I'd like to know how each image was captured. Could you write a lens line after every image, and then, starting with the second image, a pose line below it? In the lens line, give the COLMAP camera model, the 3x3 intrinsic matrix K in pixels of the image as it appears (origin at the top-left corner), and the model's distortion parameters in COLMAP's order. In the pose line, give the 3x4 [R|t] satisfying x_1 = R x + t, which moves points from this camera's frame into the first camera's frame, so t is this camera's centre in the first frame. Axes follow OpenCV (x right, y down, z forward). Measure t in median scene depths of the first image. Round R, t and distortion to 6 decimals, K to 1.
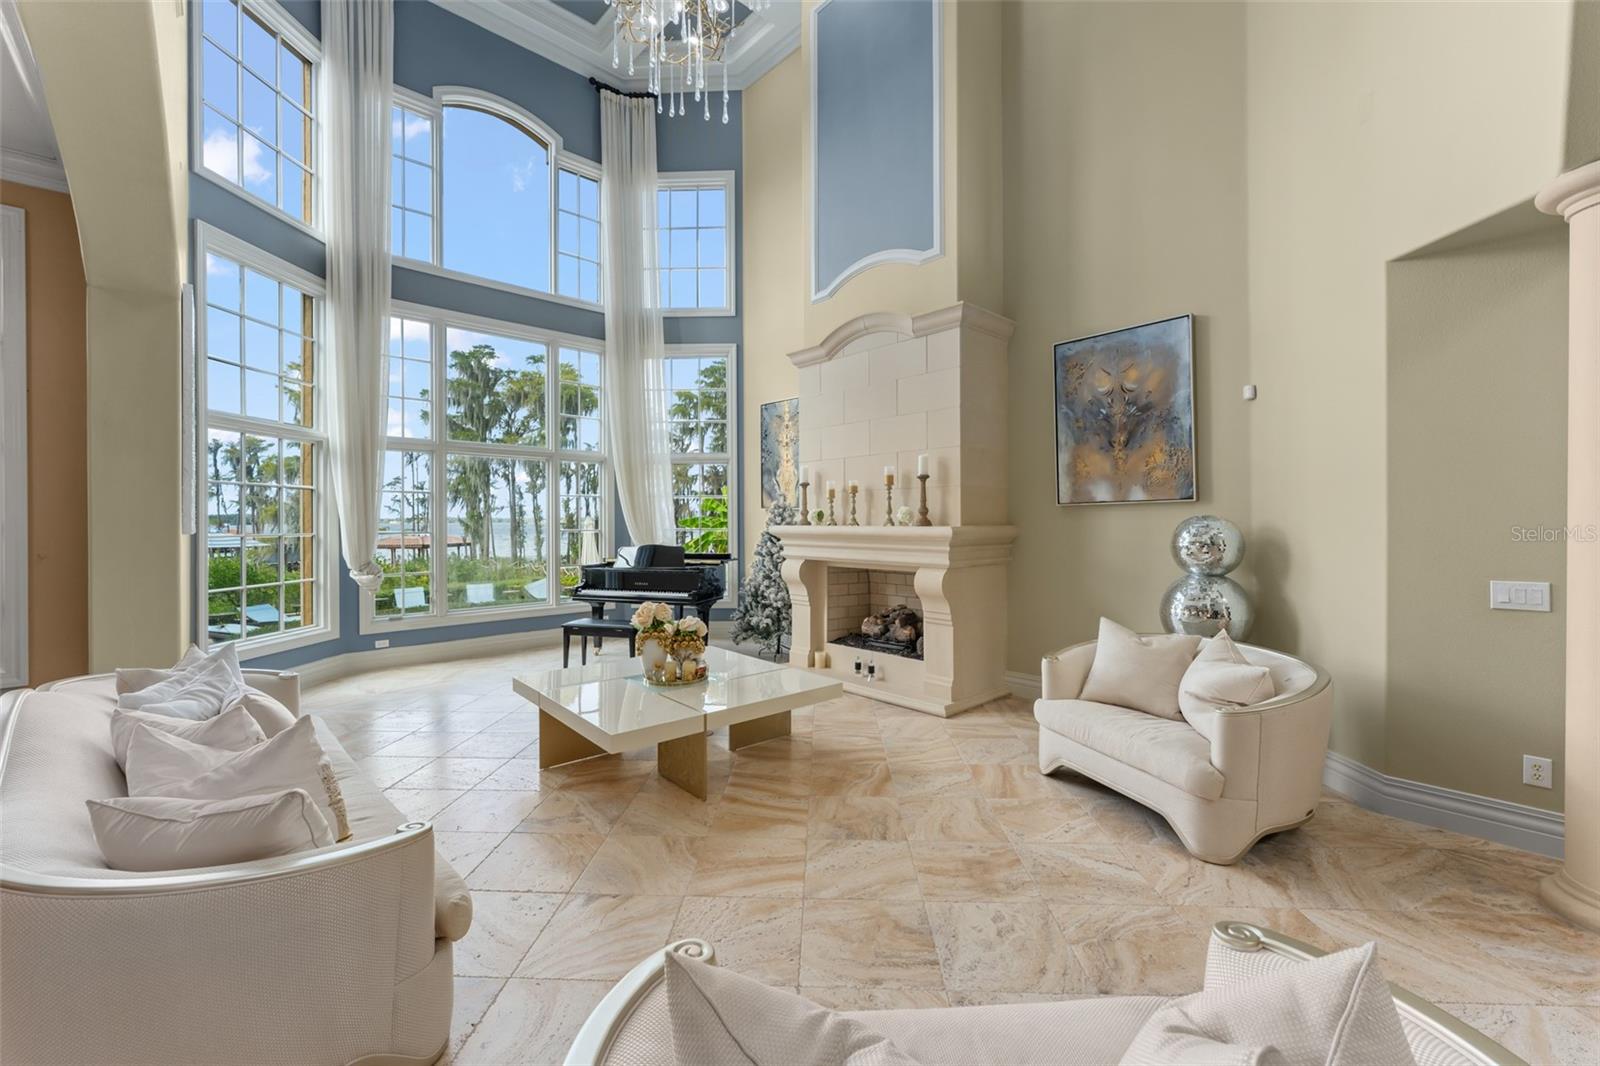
lens RADIAL K [[634.6, 0, 801.9], [0, 634.6, 527.2], [0, 0, 1]] dist [-0.001171, -0.000307]
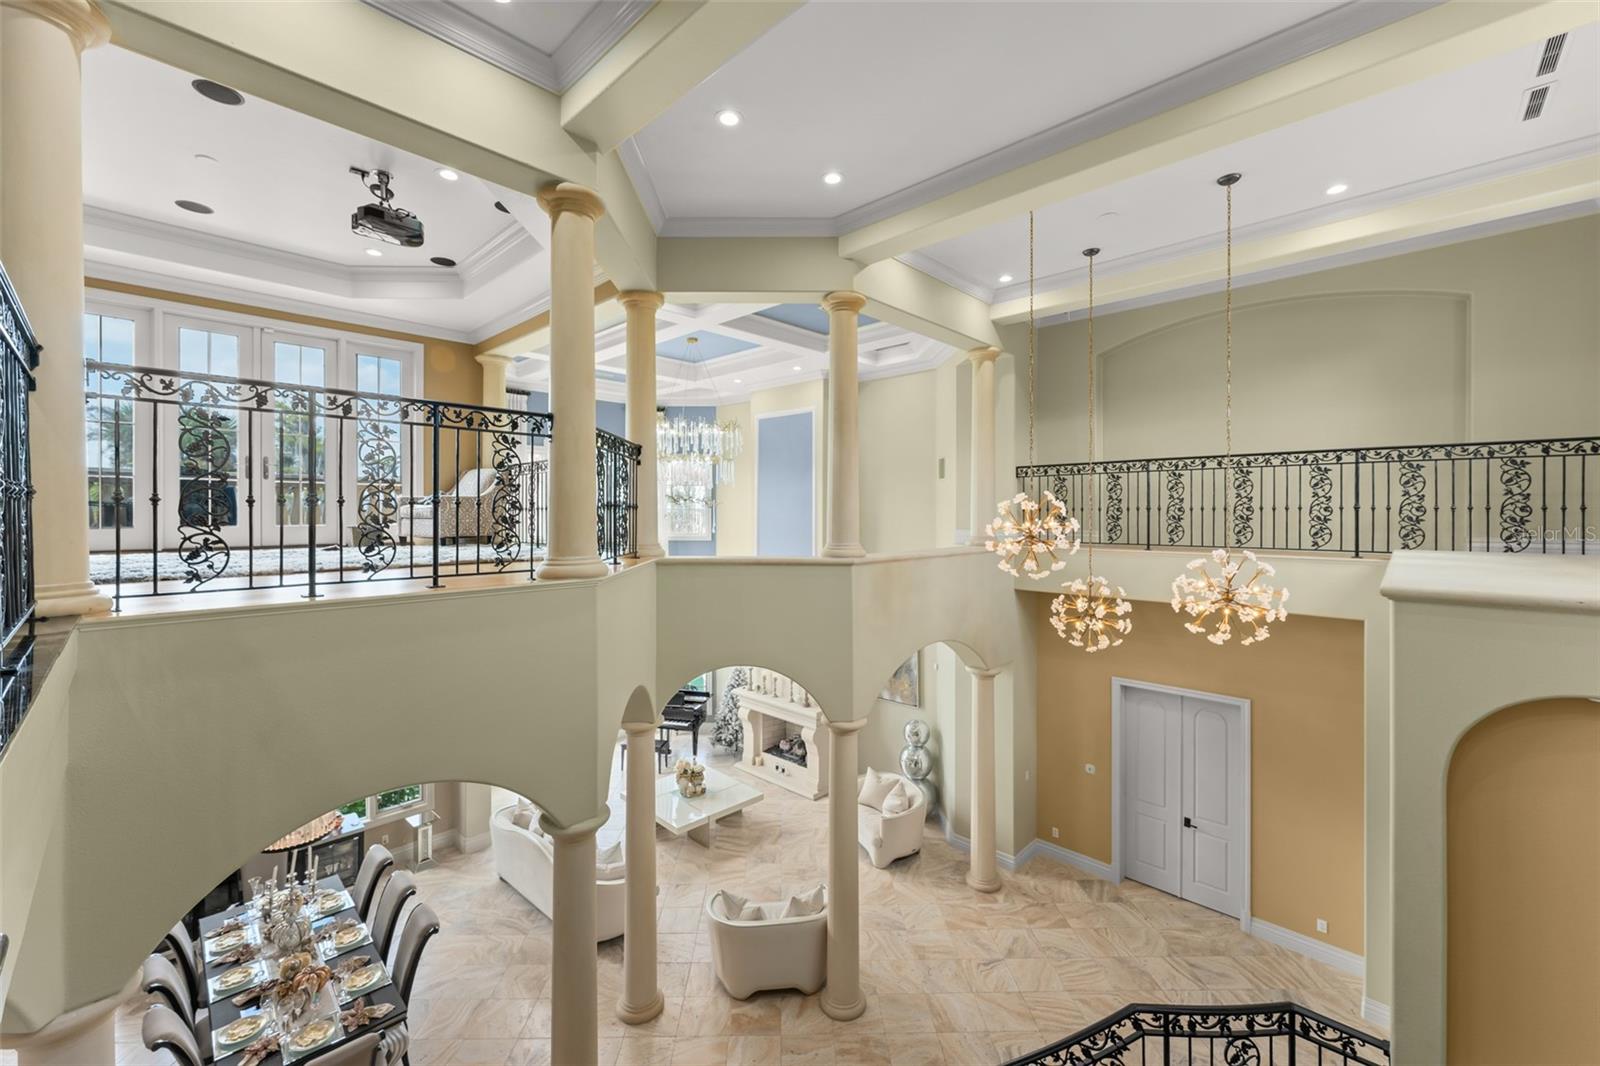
lens RADIAL K [[634.6, 0, 799.8], [0, 634.6, 521.6], [0, 0, 1]] dist [-0.001171, -0.000307]
pose [[0.998084, 0.003236, 0.061795, 0.035913], [-0.003312, 0.999994, 0.001121, -0.566788], [-0.061791, -0.001324, 0.998088, -1.005516]]
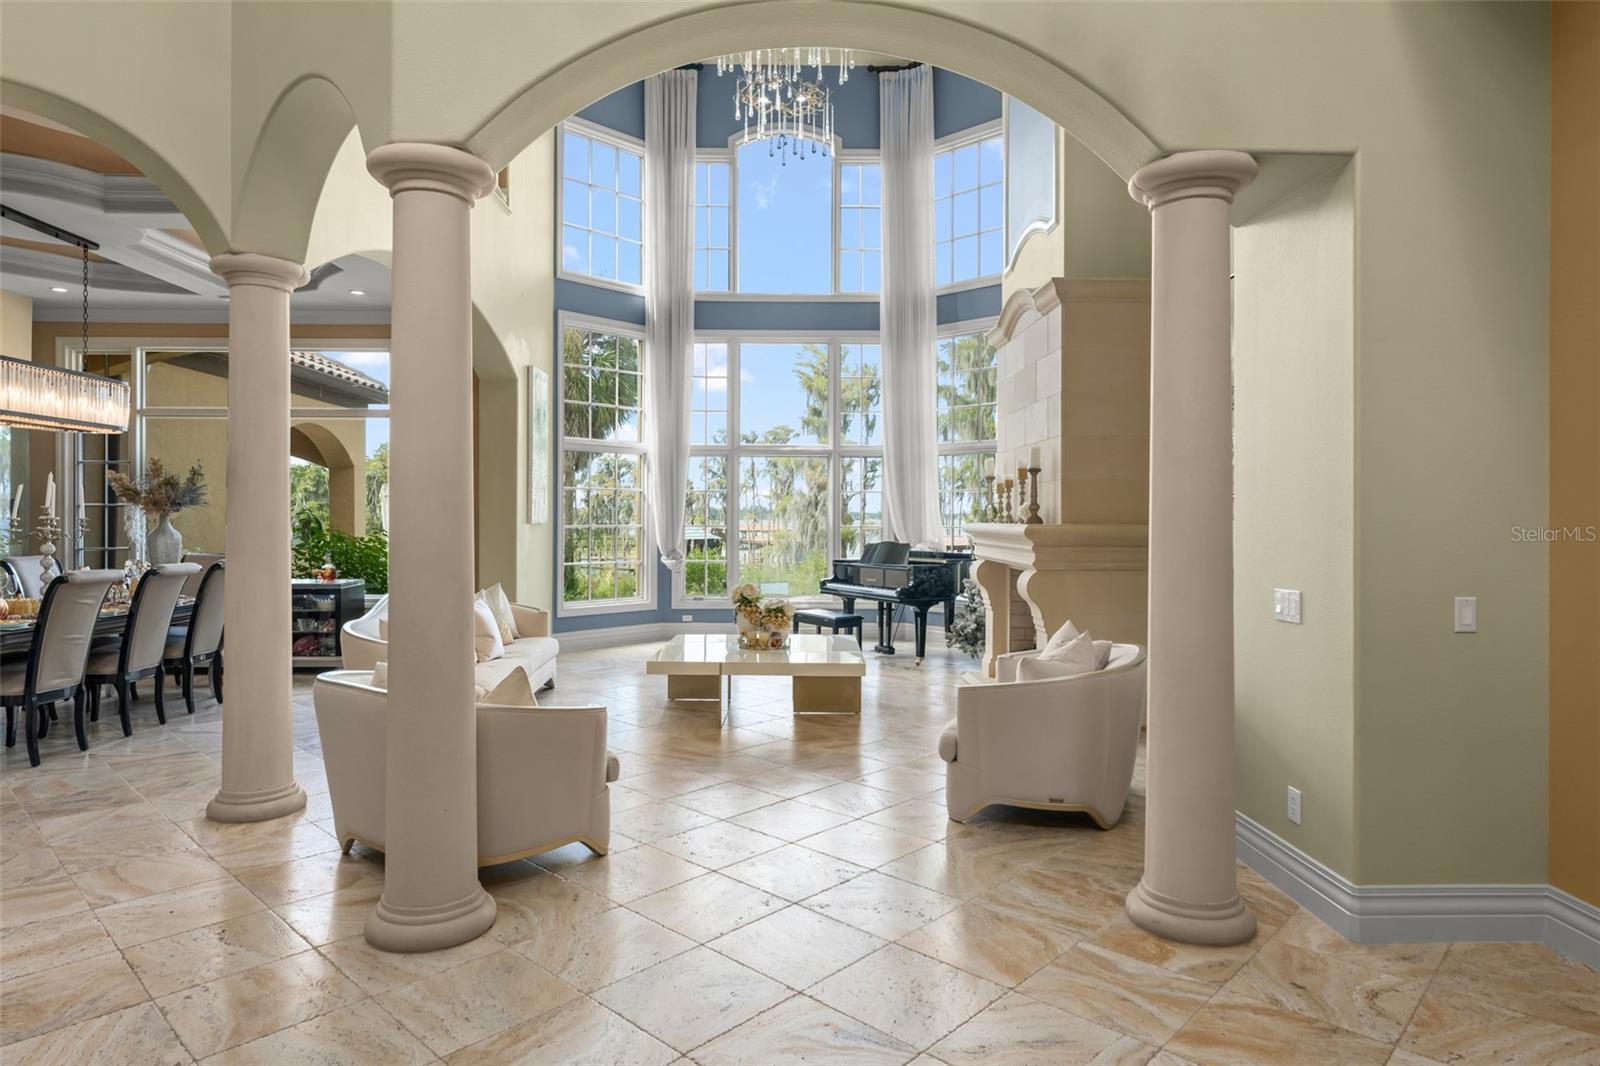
lens RADIAL K [[932.8, 0, 798.5], [0, 932.8, 522.4], [0, 0, 1]] dist [-0.004075, -0.000242]
pose [[0.754706, 0.007951, -0.656015, 0.756429], [-0.010022, 0.999950, 0.000591, -0.001111], [0.655986, 0.006129, 0.754748, -0.222733]]
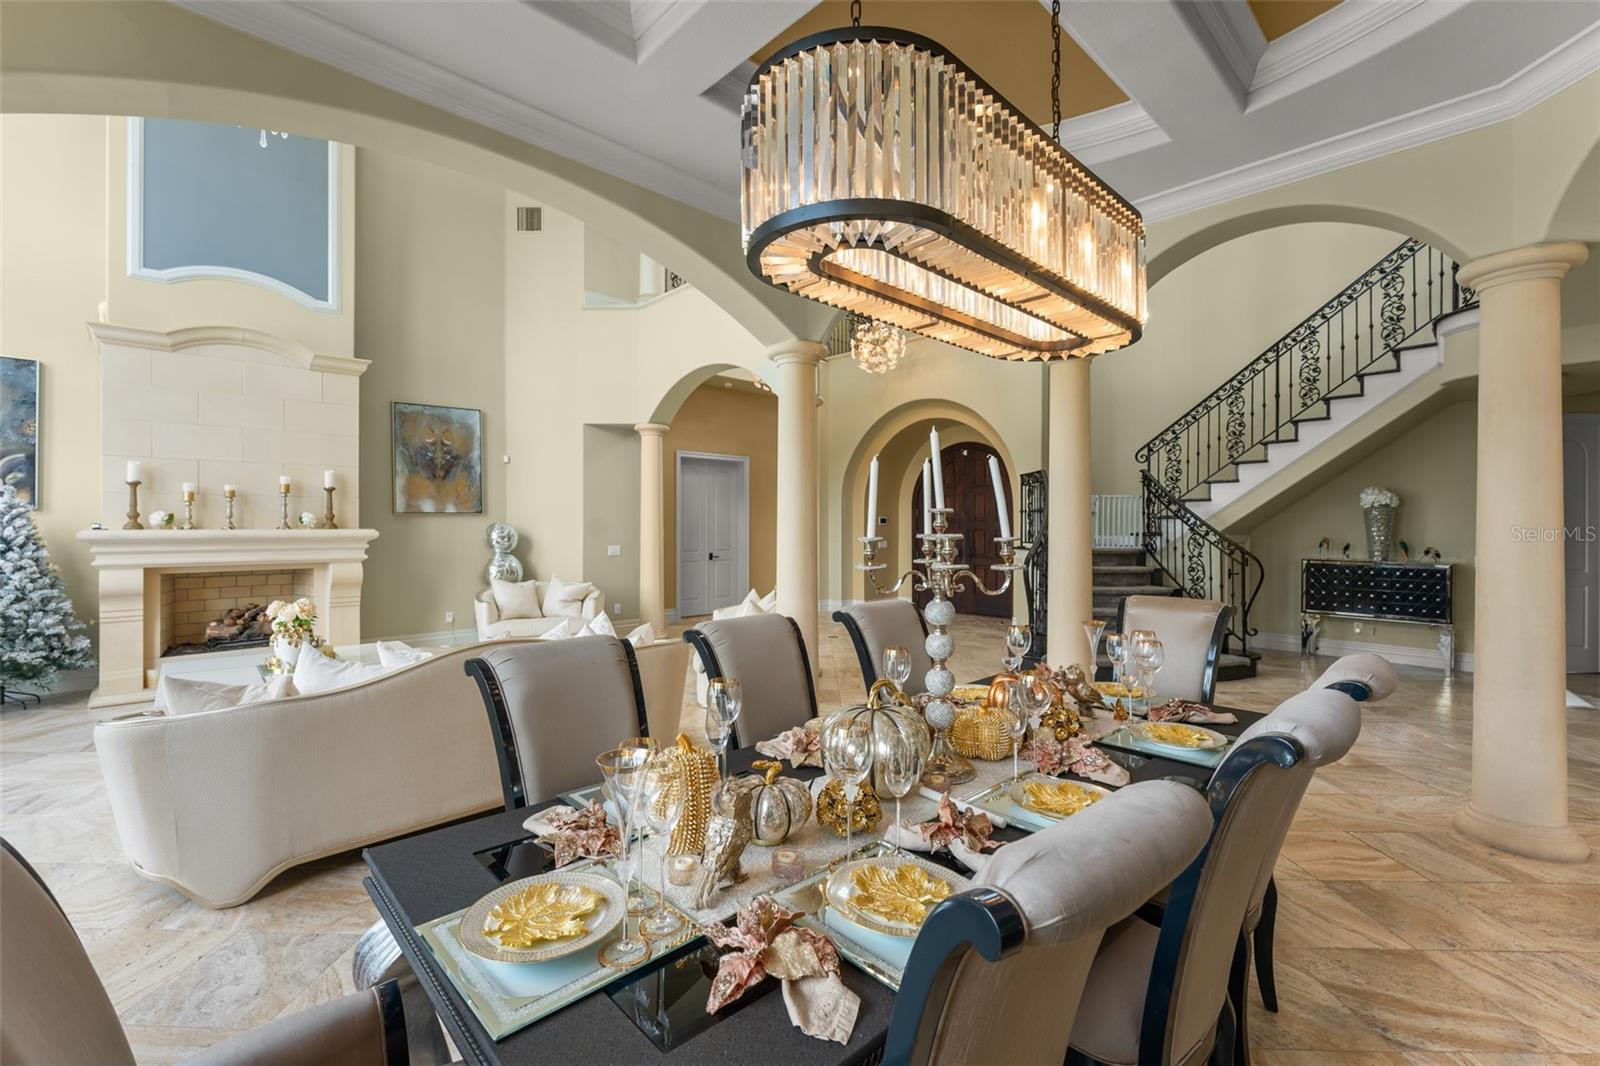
lens RADIAL K [[692.8, 0, 802.0], [0, 692.8, 521.1], [0, 0, 1]] dist [-0.002606, -0.000488]
pose [[-0.027129, 0.002692, 0.999628, -1.084337], [0.005303, 0.999983, -0.002549, -0.008540], [-0.999618, 0.005232, -0.027143, 0.112499]]
